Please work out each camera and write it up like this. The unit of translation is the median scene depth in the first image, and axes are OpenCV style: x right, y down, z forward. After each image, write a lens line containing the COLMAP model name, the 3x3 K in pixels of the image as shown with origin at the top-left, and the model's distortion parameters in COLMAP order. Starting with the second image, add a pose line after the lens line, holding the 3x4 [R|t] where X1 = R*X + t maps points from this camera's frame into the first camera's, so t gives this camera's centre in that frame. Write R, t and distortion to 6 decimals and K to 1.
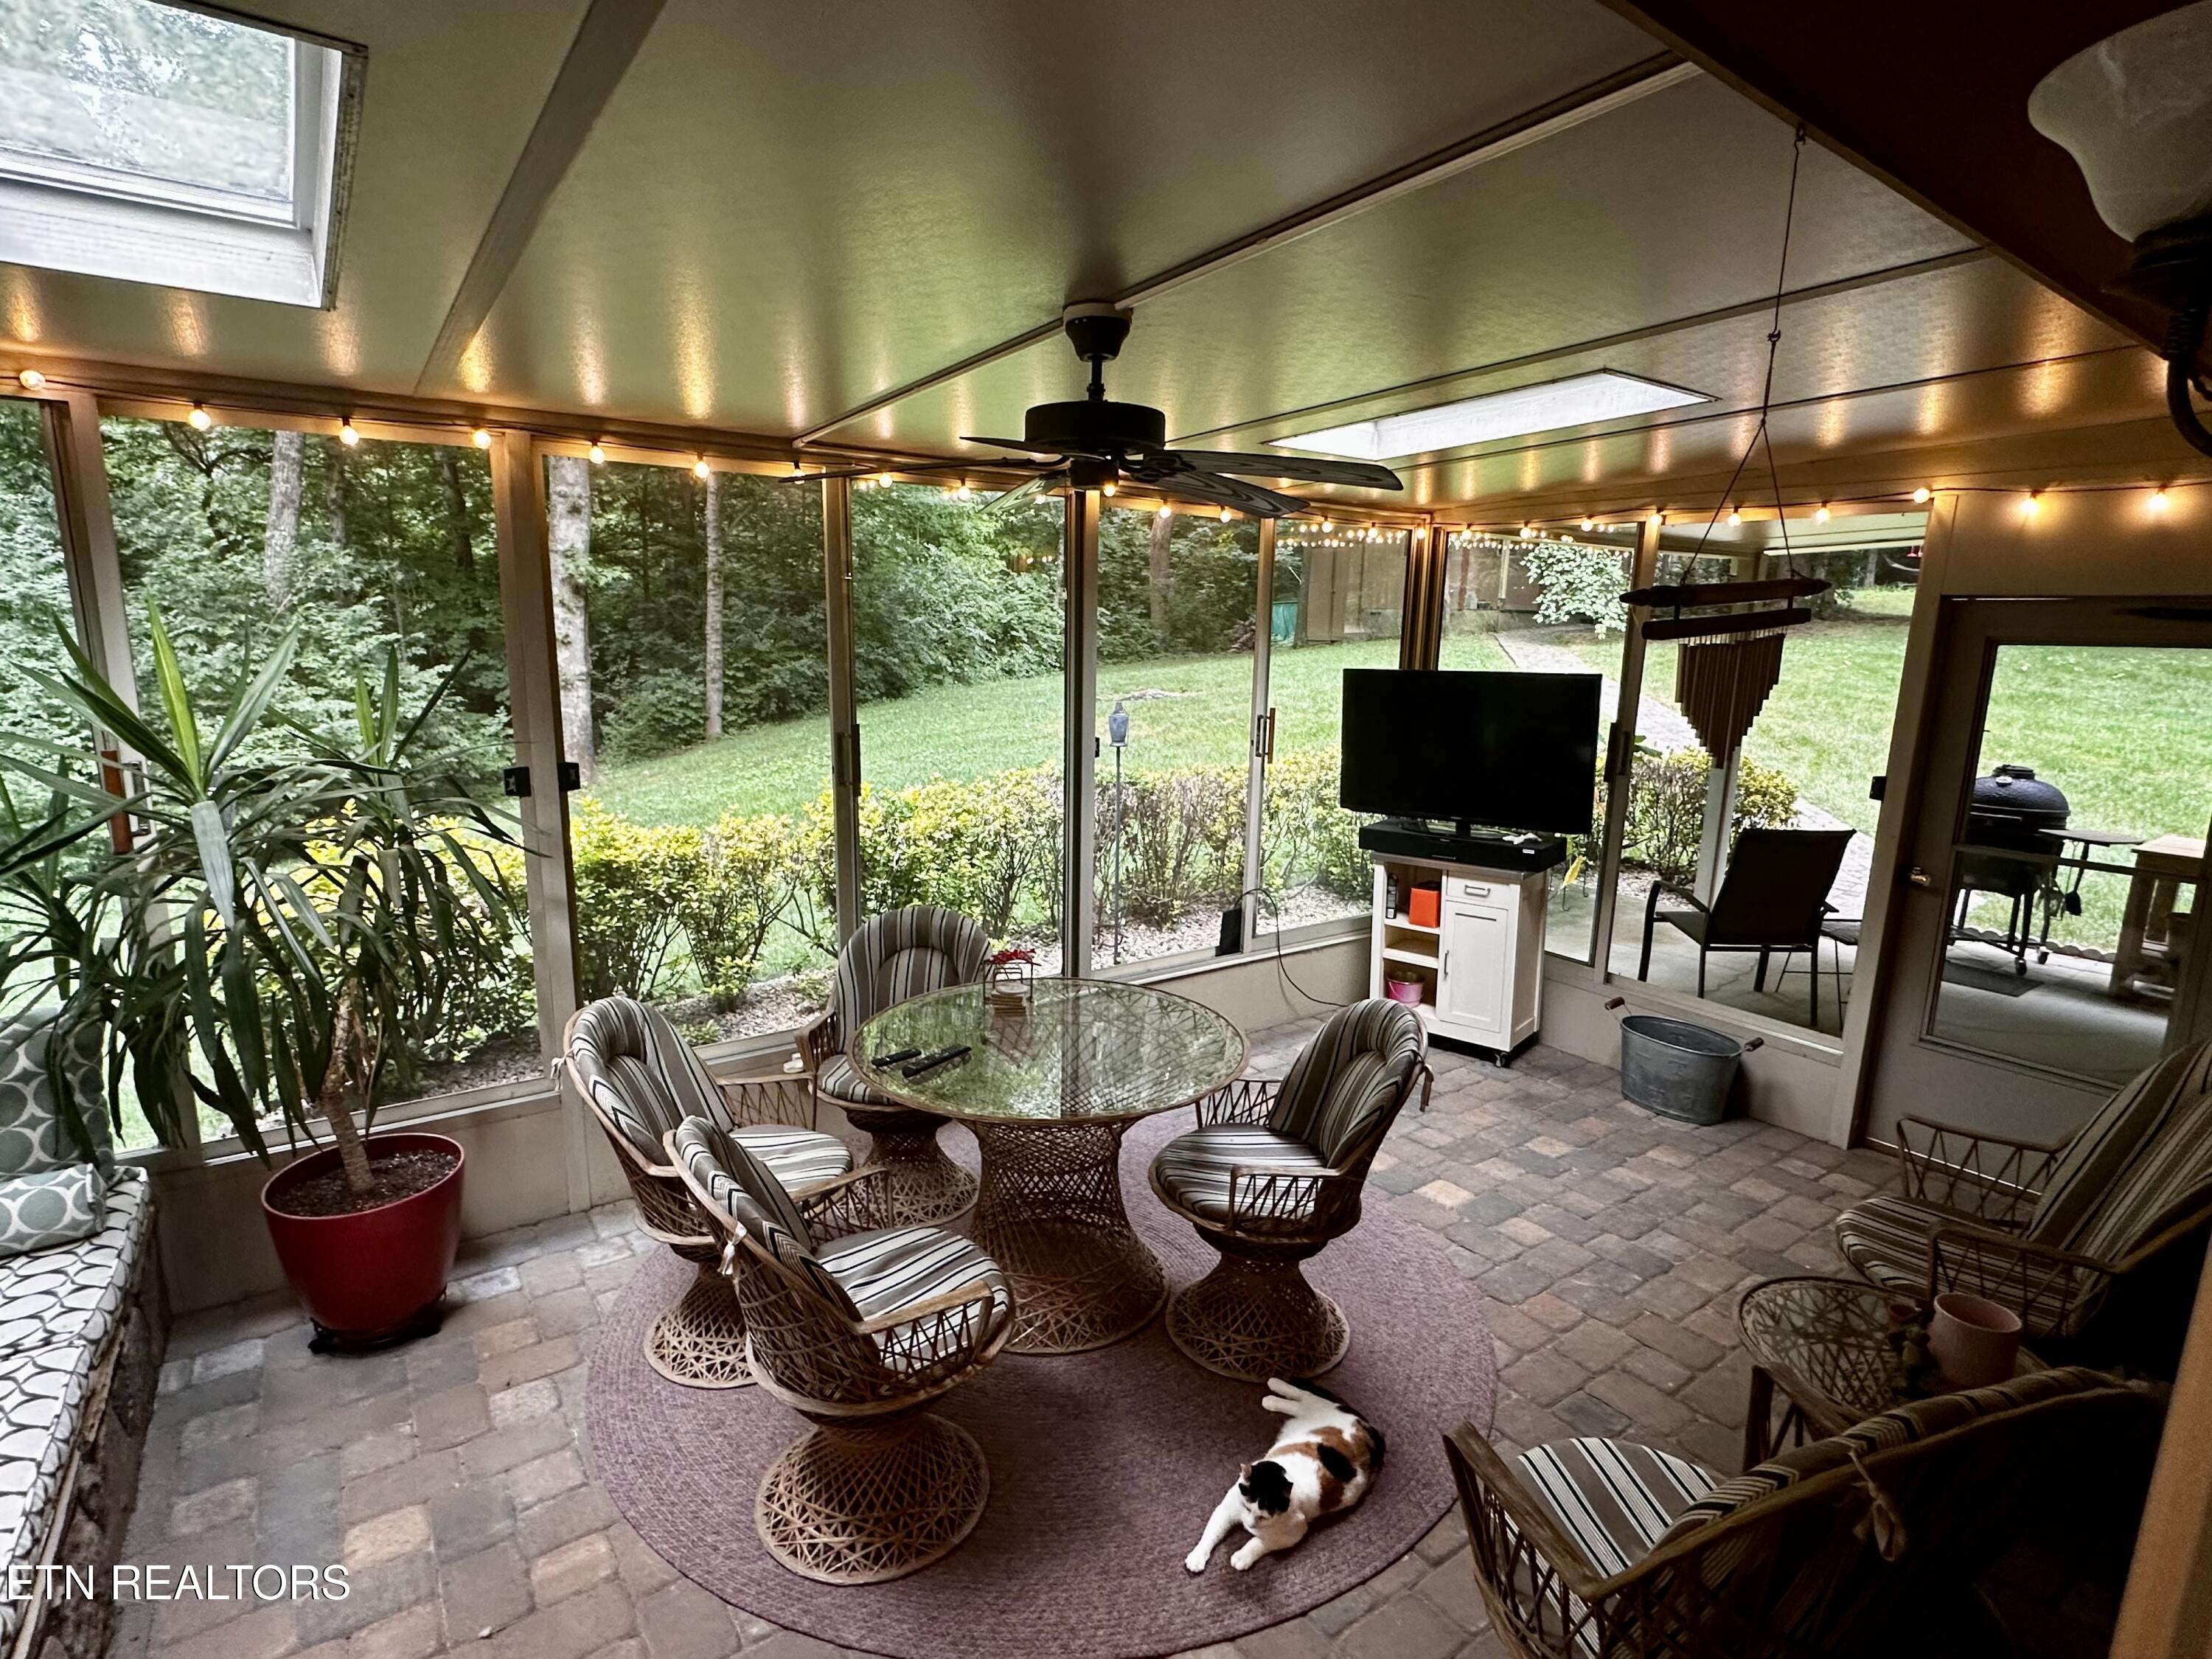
lens RADIAL K [[1105.1, 0, 1096.3], [0, 1105.1, 827.8], [0, 0, 1]] dist [-0.001670, -0.000515]
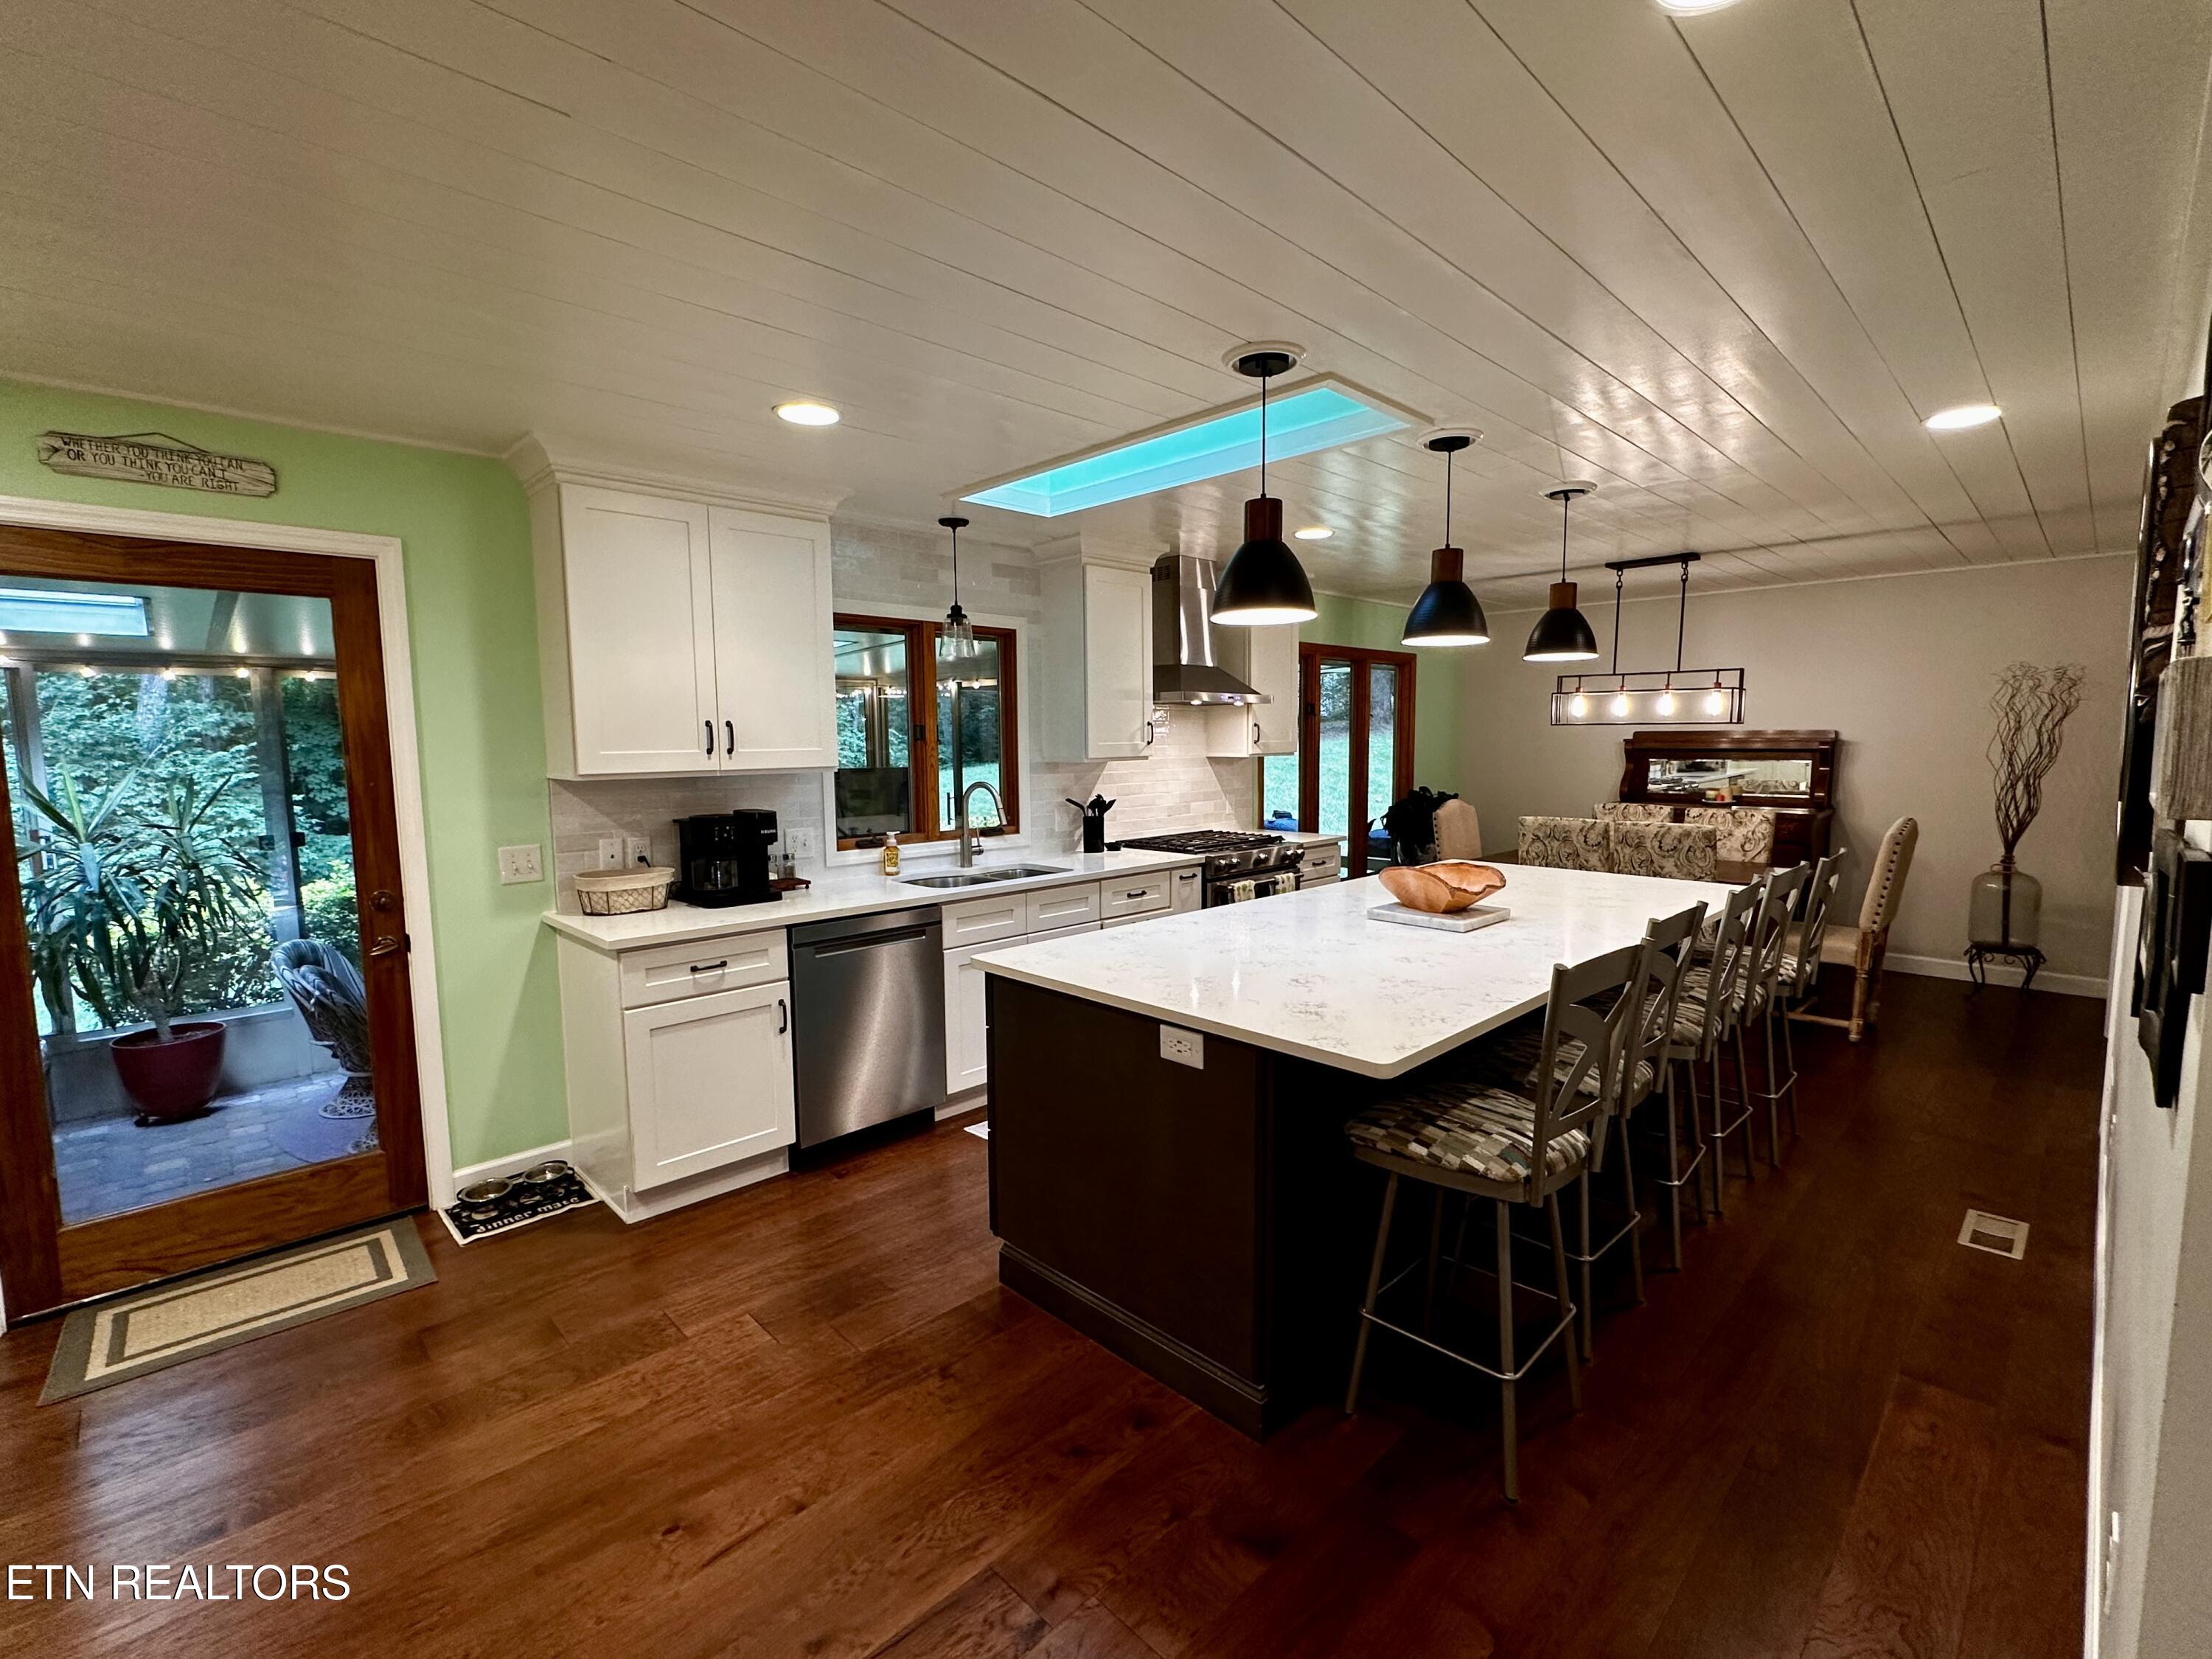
lens RADIAL K [[981.8, 0, 1110.7], [0, 981.8, 832.0], [0, 0, 1]] dist [-0.002014, 0.000195]
pose [[0.989876, -0.046347, 0.134153, 0.217416], [0.057975, 0.994768, -0.084111, 0.052280], [-0.129553, 0.091037, 0.987384, -0.272251]]
